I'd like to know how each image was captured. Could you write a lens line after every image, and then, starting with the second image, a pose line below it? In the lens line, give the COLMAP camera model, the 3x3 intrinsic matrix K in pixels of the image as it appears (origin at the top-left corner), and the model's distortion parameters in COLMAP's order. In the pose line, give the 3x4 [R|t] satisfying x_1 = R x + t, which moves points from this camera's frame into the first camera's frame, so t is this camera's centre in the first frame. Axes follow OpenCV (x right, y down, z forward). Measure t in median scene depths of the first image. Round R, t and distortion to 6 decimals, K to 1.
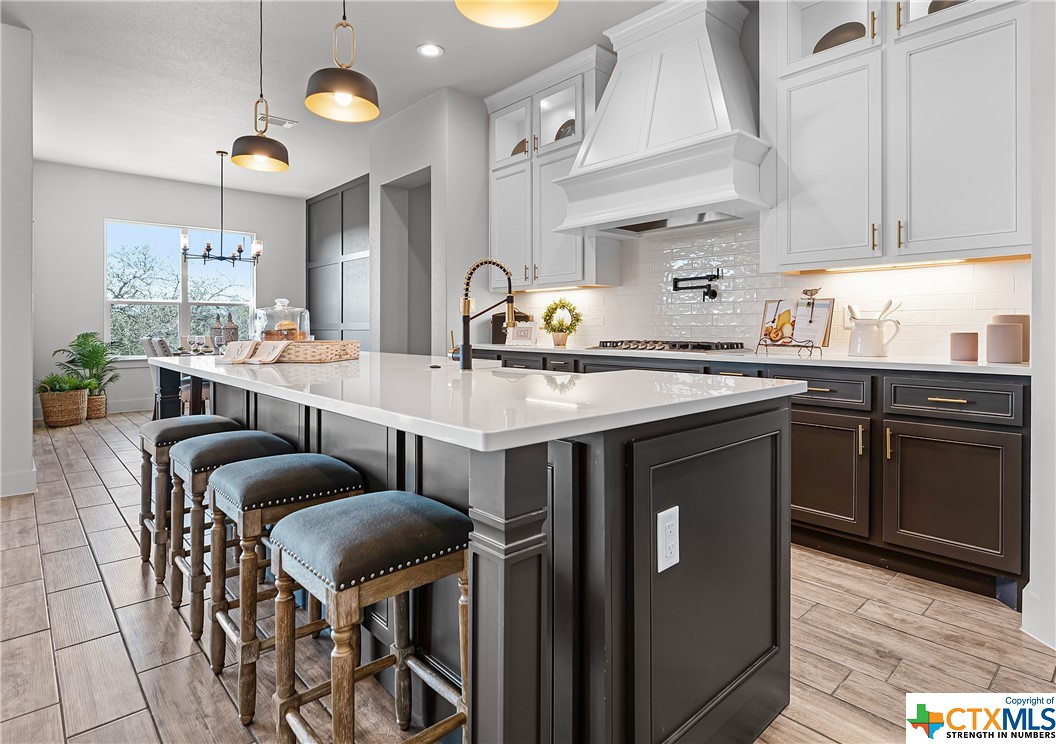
lens RADIAL K [[569.2, 0, 539.2], [0, 569.2, 327.0], [0, 0, 1]] dist [0.003185, -0.000130]
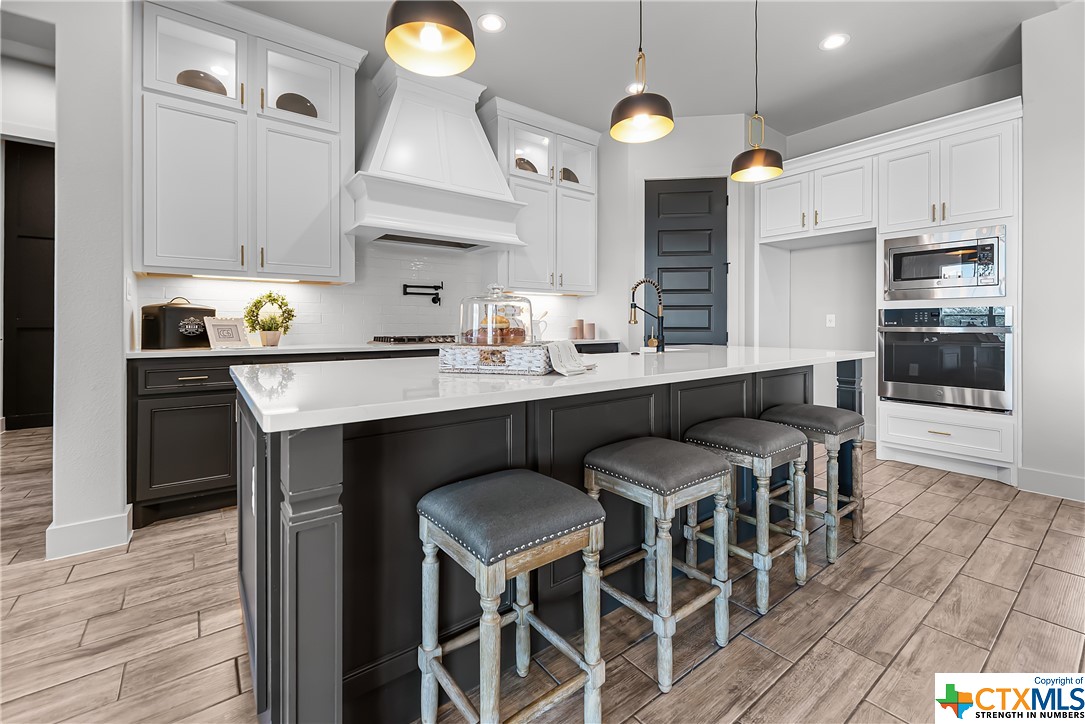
lens RADIAL K [[450.6, 0, 539.8], [0, 450.6, 327.5], [0, 0, 1]] dist [-0.001293, 0.000009]
pose [[0.111327, 0.001819, 0.993782, -0.703020], [0.005078, 0.999984, -0.002400, 0.010160], [-0.993771, 0.005314, 0.111316, 0.618662]]
